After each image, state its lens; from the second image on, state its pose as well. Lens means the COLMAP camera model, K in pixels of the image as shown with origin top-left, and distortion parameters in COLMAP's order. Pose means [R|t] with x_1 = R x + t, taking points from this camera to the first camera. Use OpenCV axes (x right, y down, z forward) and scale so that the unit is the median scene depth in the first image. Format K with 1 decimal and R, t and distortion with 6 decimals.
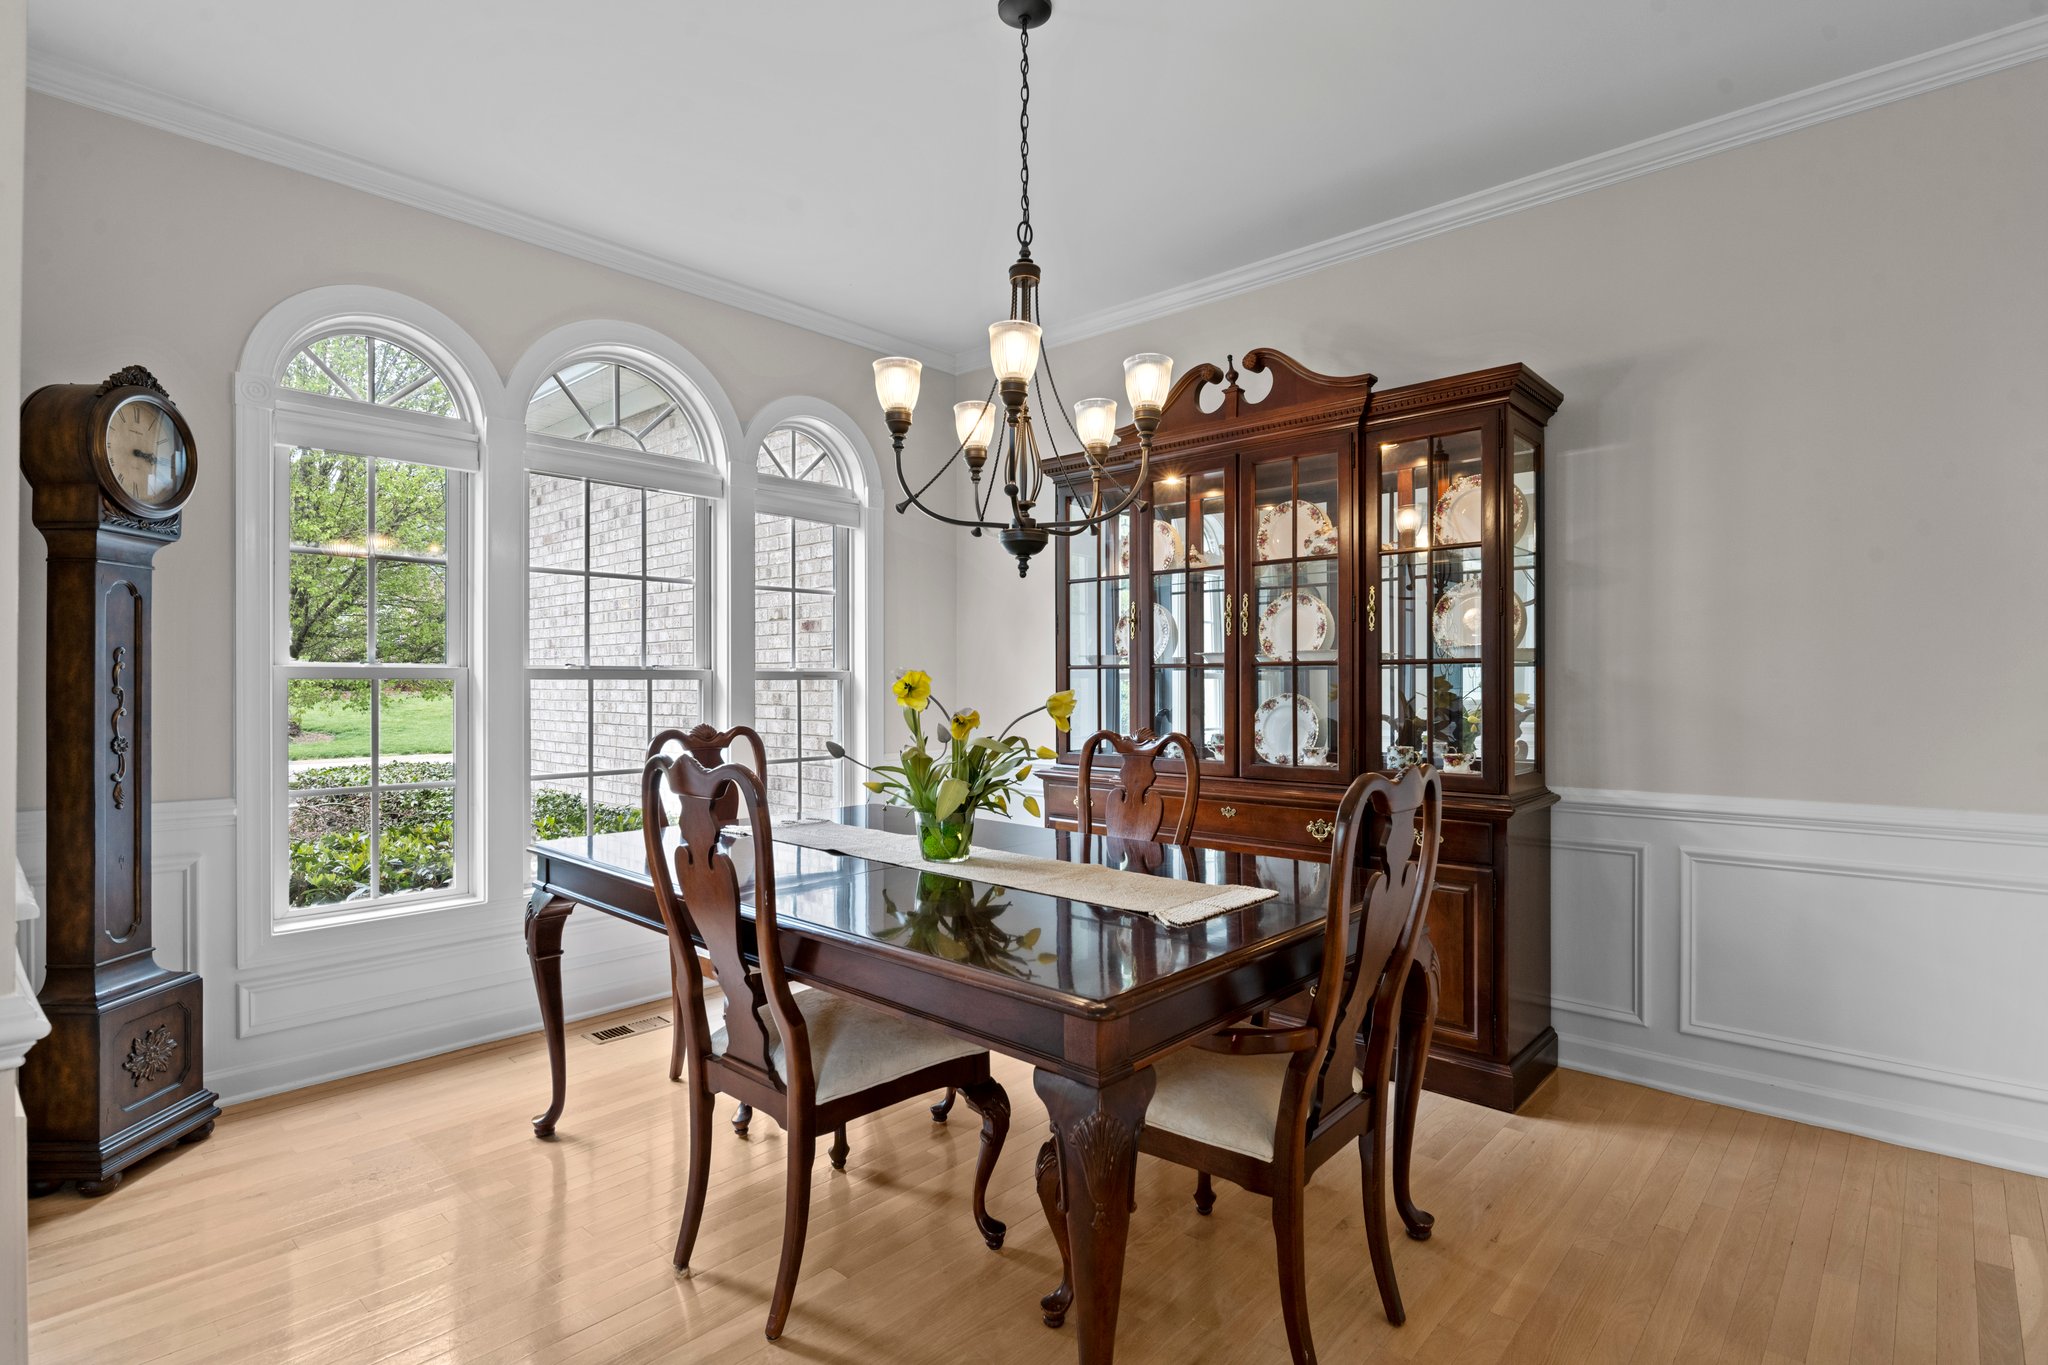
lens RADIAL K [[971.8, 0, 1024.0], [0, 971.8, 682.5], [0, 0, 1]] dist [-0.029020, 0.000108]
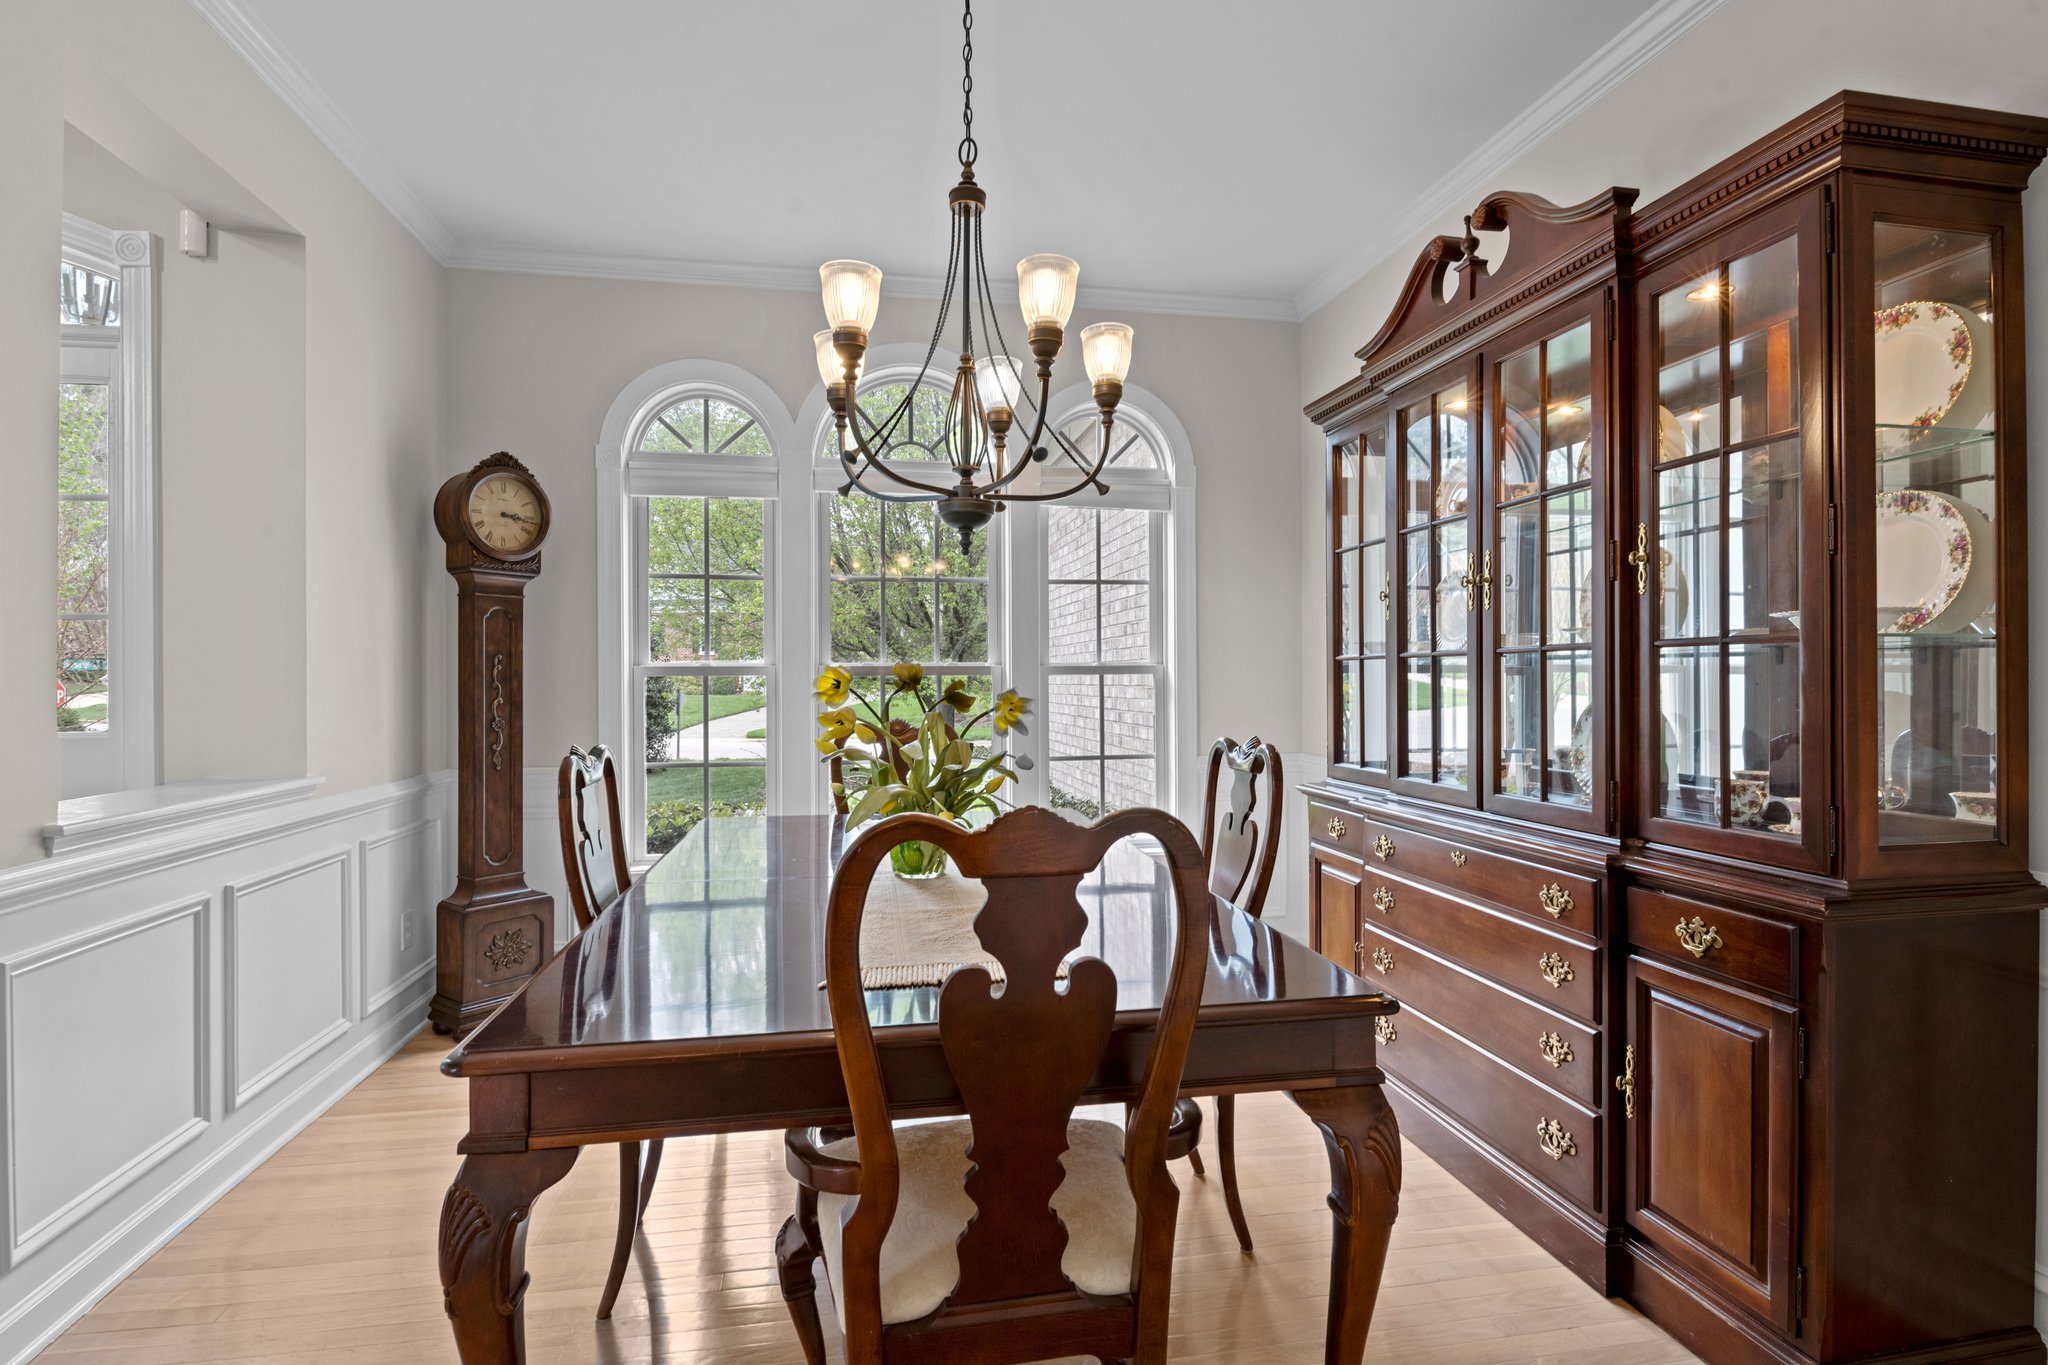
lens RADIAL K [[971.8, 0, 1024.0], [0, 971.8, 682.5], [0, 0, 1]] dist [-0.029020, 0.000108]
pose [[0.797855, 0.000183, -0.602849, 0.420006], [0.003284, 0.999984, 0.004651, 0.000472], [0.602840, -0.005691, 0.797842, 0.262707]]
